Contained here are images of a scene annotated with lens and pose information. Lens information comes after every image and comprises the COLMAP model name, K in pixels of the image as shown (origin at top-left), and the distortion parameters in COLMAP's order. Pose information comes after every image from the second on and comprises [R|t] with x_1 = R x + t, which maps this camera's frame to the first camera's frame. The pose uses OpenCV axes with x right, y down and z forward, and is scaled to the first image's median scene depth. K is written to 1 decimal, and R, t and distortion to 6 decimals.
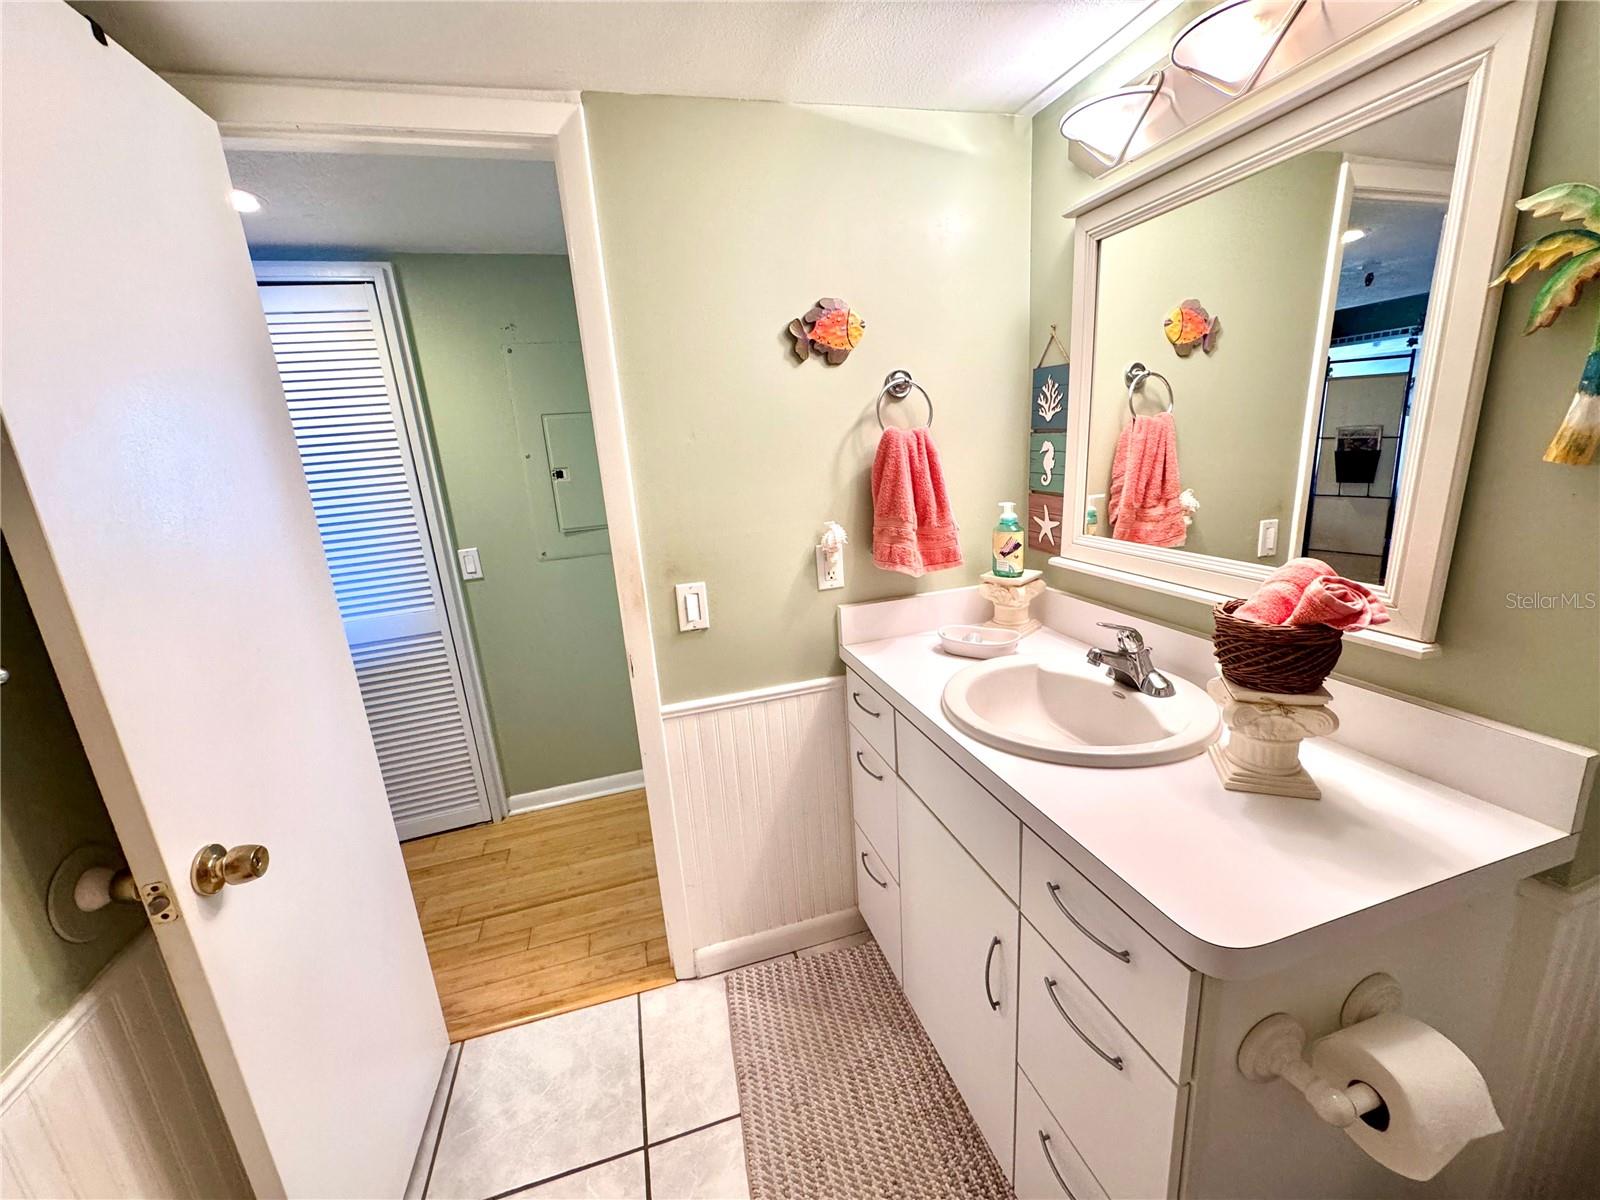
lens RADIAL K [[638.7, 0, 800.0], [0, 638.7, 600.0], [0, 0, 1]] dist [-0.002350, -0.000122]
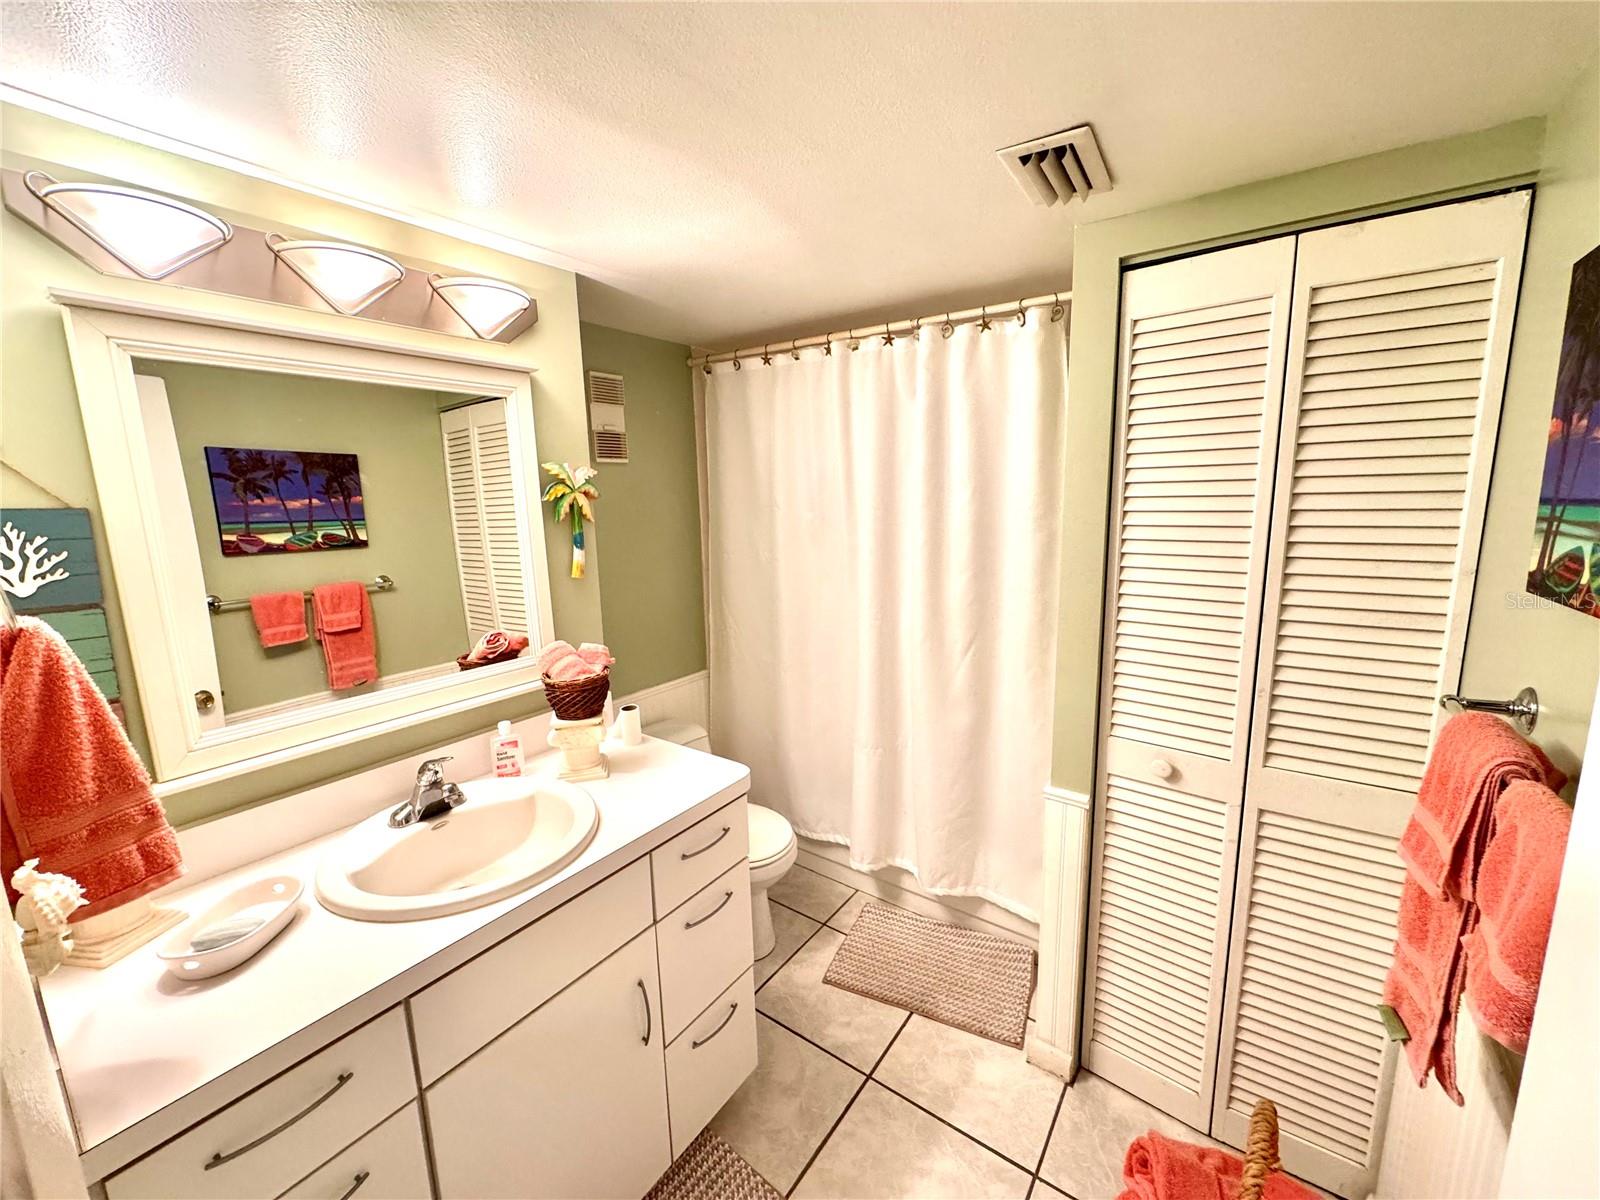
lens RADIAL K [[638.7, 0, 800.0], [0, 638.7, 600.0], [0, 0, 1]] dist [-0.002350, -0.000122]
pose [[-0.612729, -0.050842, 0.788656, -0.533564], [0.255344, 0.931668, 0.258444, -0.252466], [-0.747906, 0.359735, -0.557878, 0.810966]]
